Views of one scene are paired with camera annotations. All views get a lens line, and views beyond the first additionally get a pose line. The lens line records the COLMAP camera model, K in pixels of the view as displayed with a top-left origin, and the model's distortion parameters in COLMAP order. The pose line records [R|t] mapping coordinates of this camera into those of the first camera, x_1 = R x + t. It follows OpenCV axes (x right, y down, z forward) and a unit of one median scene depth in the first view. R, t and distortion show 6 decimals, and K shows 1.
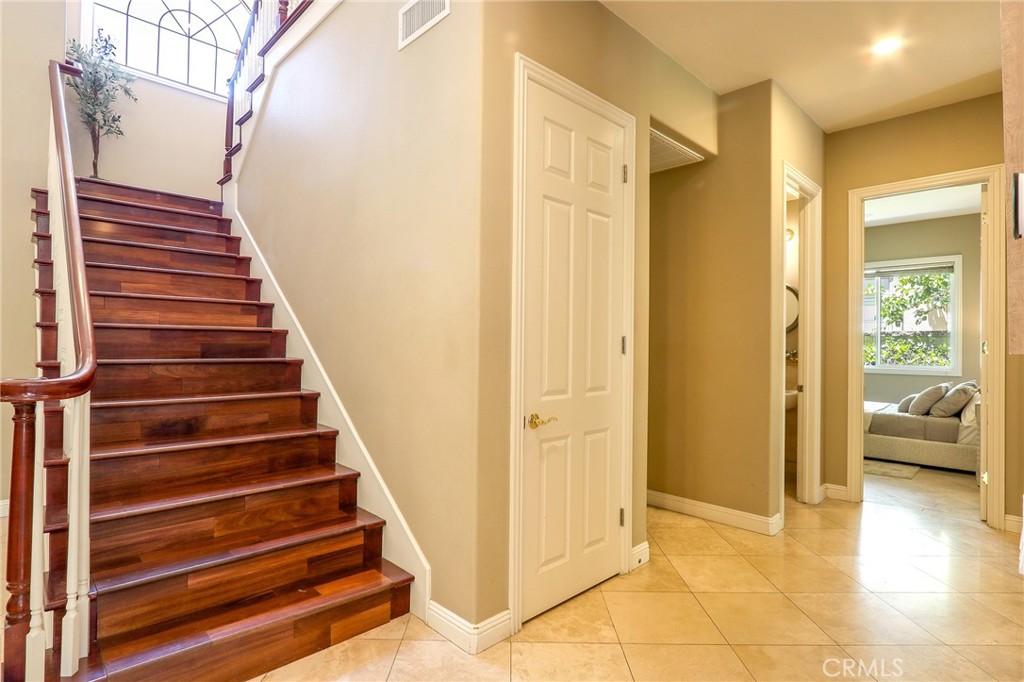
lens RADIAL K [[521.7, 0, 512.0], [0, 521.7, 341.0], [0, 0, 1]] dist [-0.015215, 0.000503]
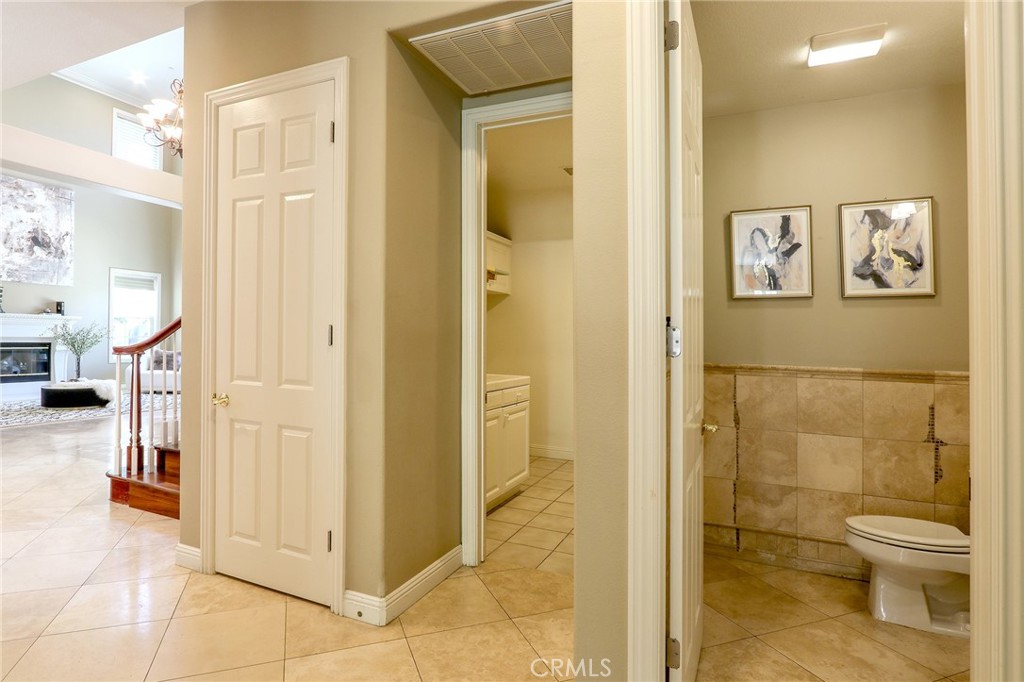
lens RADIAL K [[521.7, 0, 512.0], [0, 521.7, 341.0], [0, 0, 1]] dist [-0.015215, 0.000503]
pose [[0.371761, -0.004323, -0.928318, 1.136857], [-0.016322, 0.999804, -0.011192, 0.022807], [0.928185, 0.019313, 0.371618, 0.990646]]
